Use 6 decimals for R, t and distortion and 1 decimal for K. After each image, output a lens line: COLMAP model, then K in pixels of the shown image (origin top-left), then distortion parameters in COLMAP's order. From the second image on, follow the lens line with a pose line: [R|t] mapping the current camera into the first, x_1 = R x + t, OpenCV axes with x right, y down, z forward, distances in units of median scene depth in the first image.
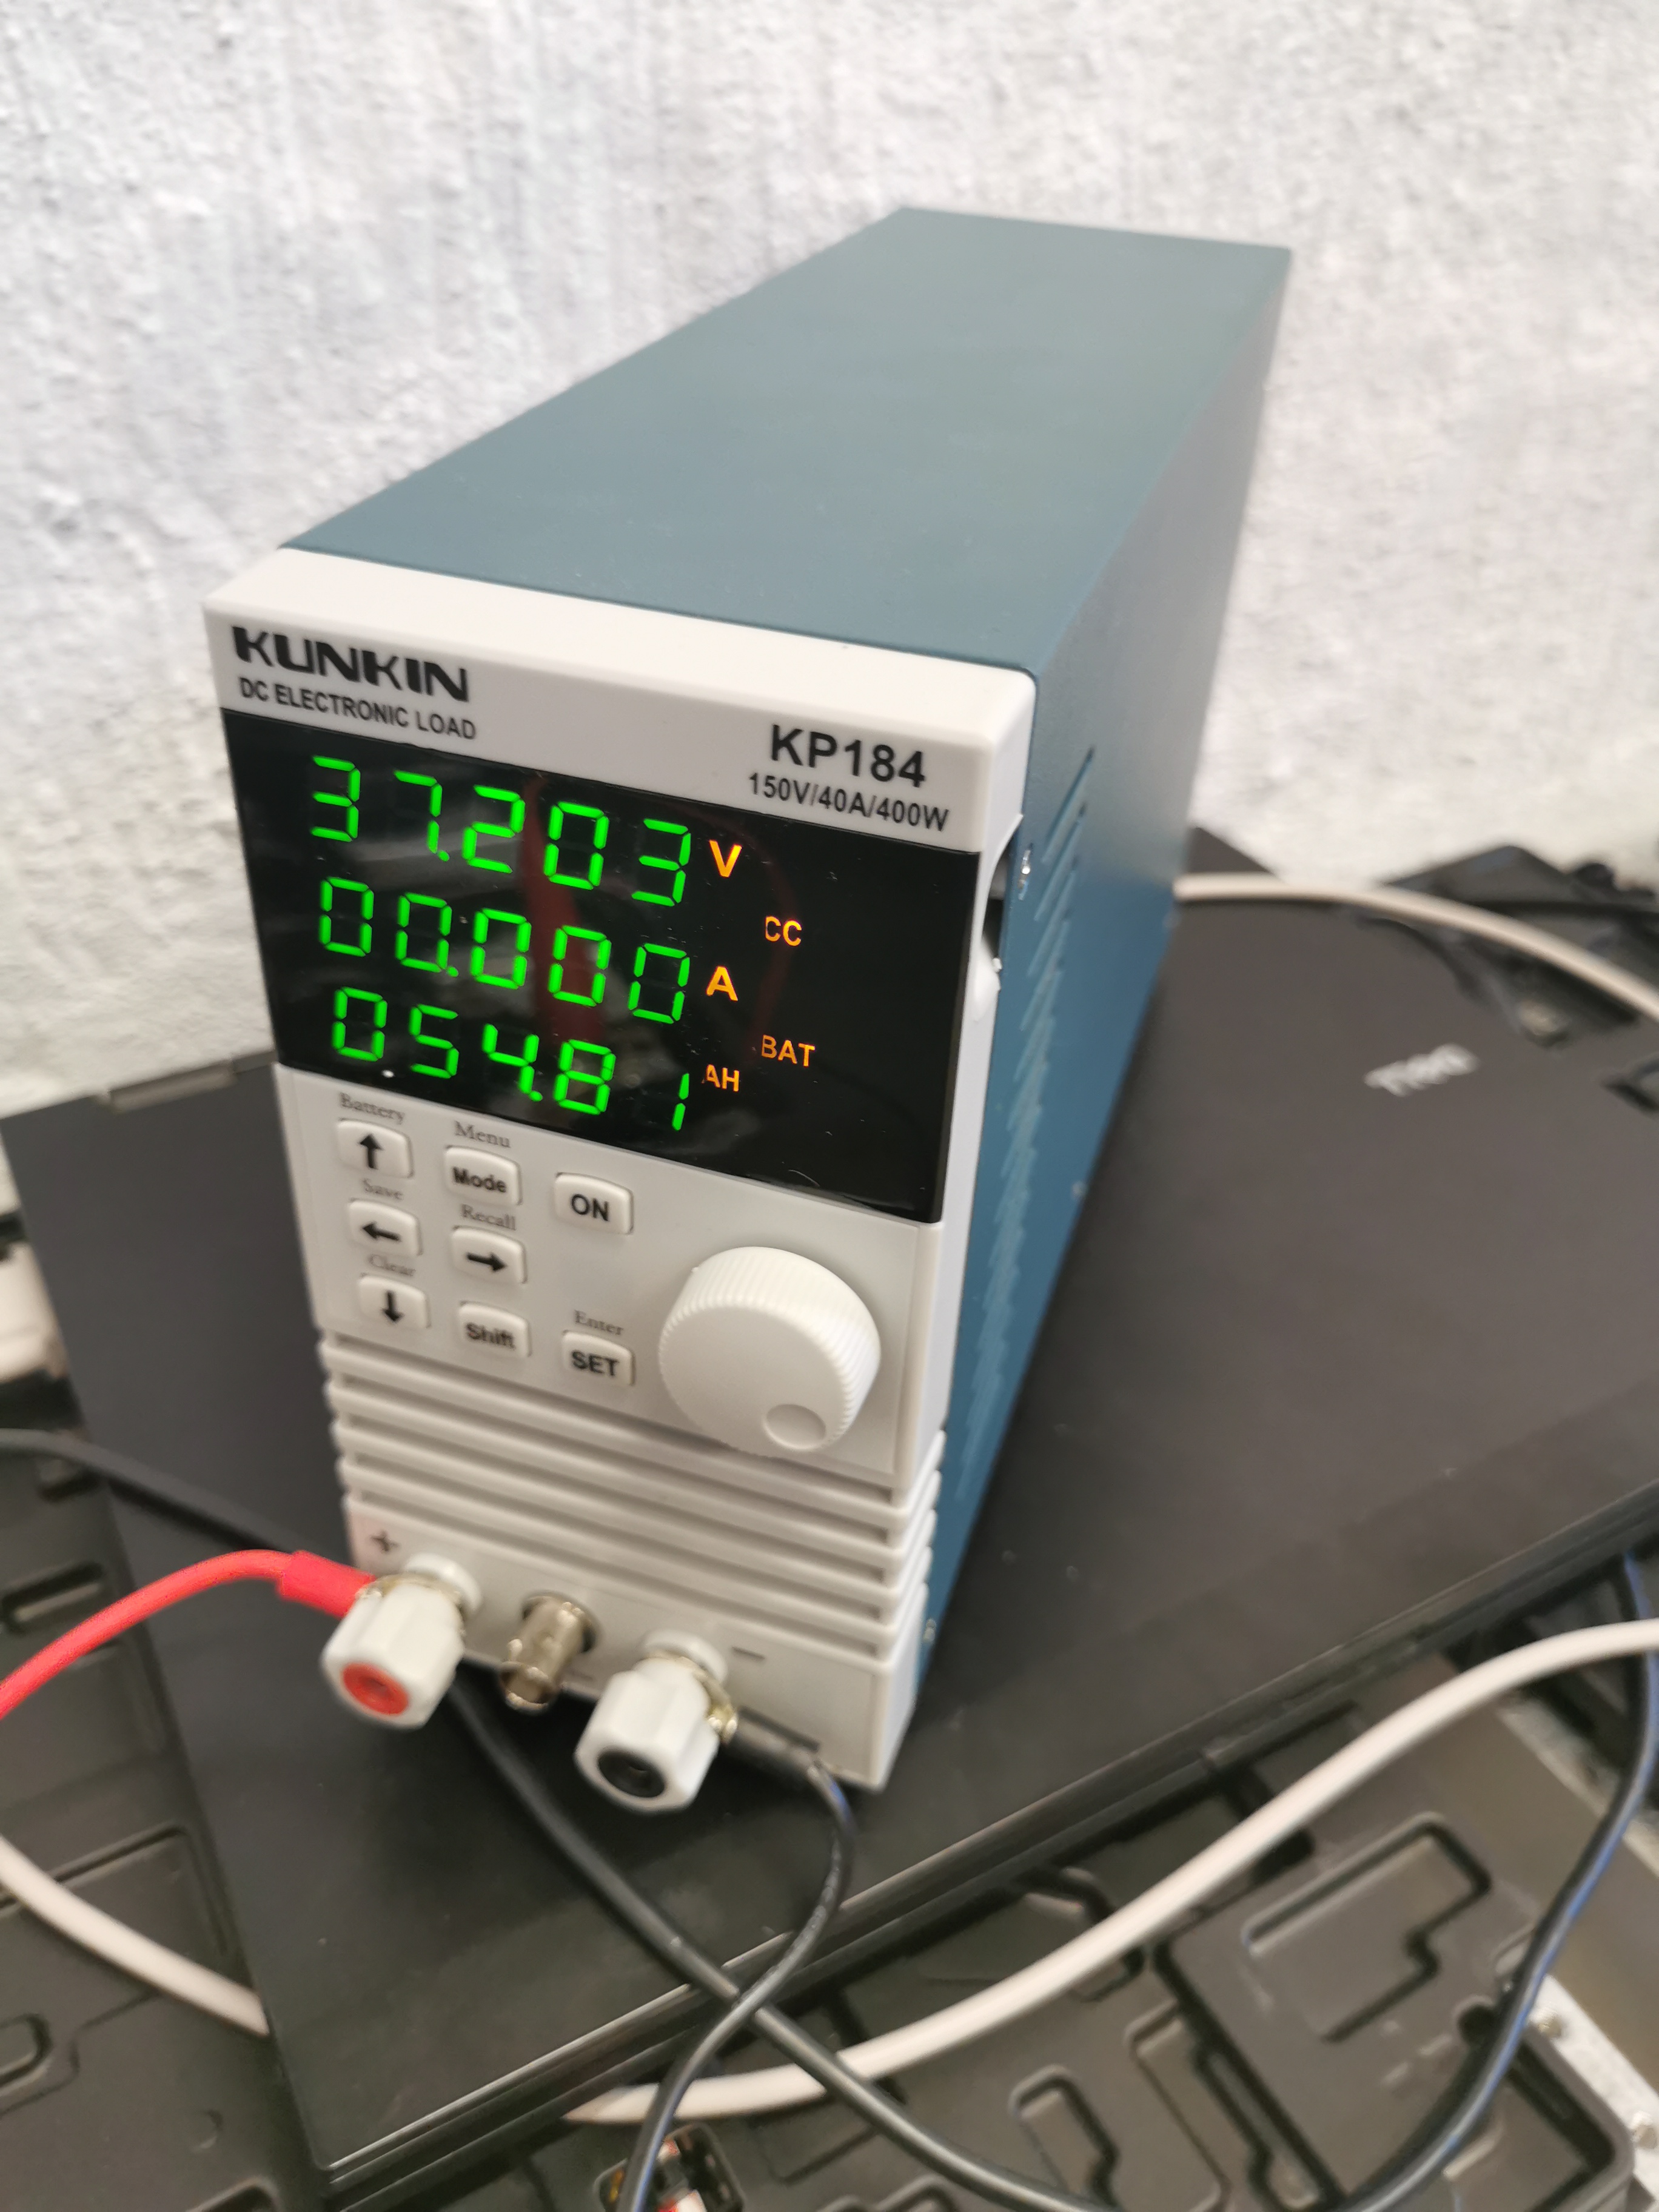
lens RADIAL K [[1738.3, 0, 821.7], [0, 1738.3, 1108.3], [0, 0, 1]] dist [-0.000217, -0.000285]
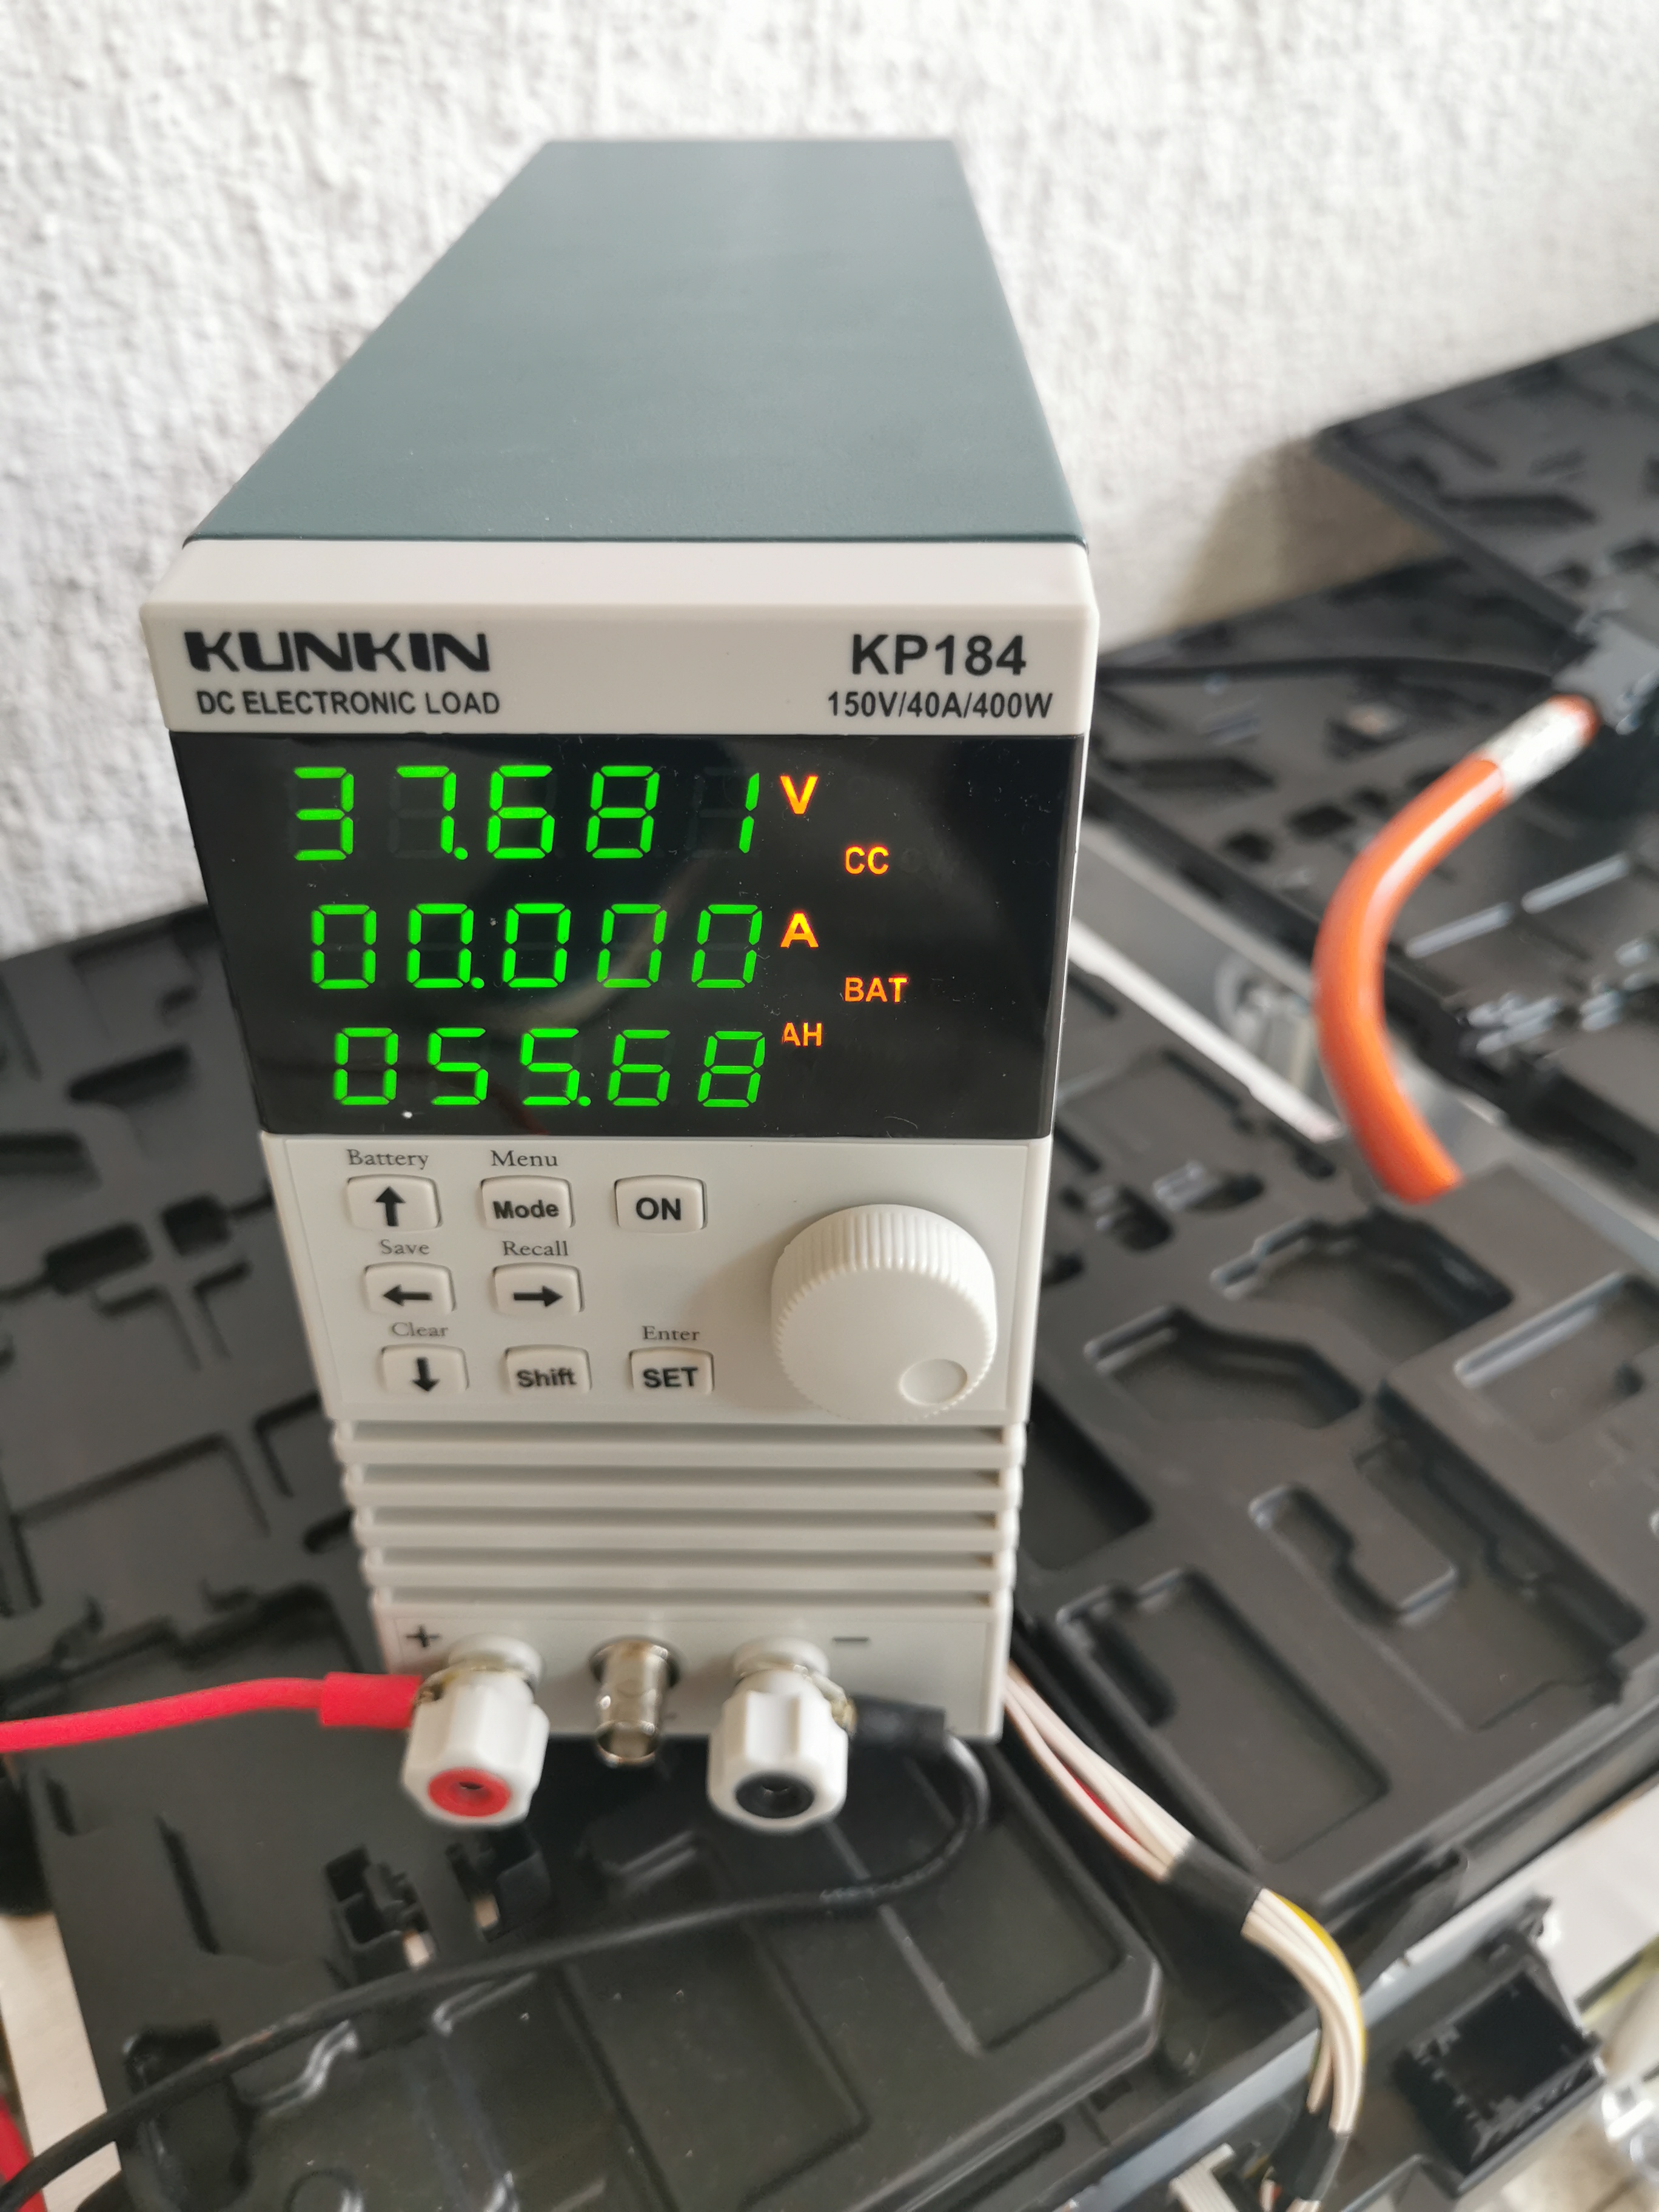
lens RADIAL K [[1738.3, 0, 828.9], [0, 1738.3, 1102.6], [0, 0, 1]] dist [-0.000217, -0.000285]
pose [[0.952606, -0.216317, 0.213890, -0.253182], [0.214356, 0.976211, 0.032610, -0.009337], [-0.215856, 0.014784, 0.976313, 0.090051]]
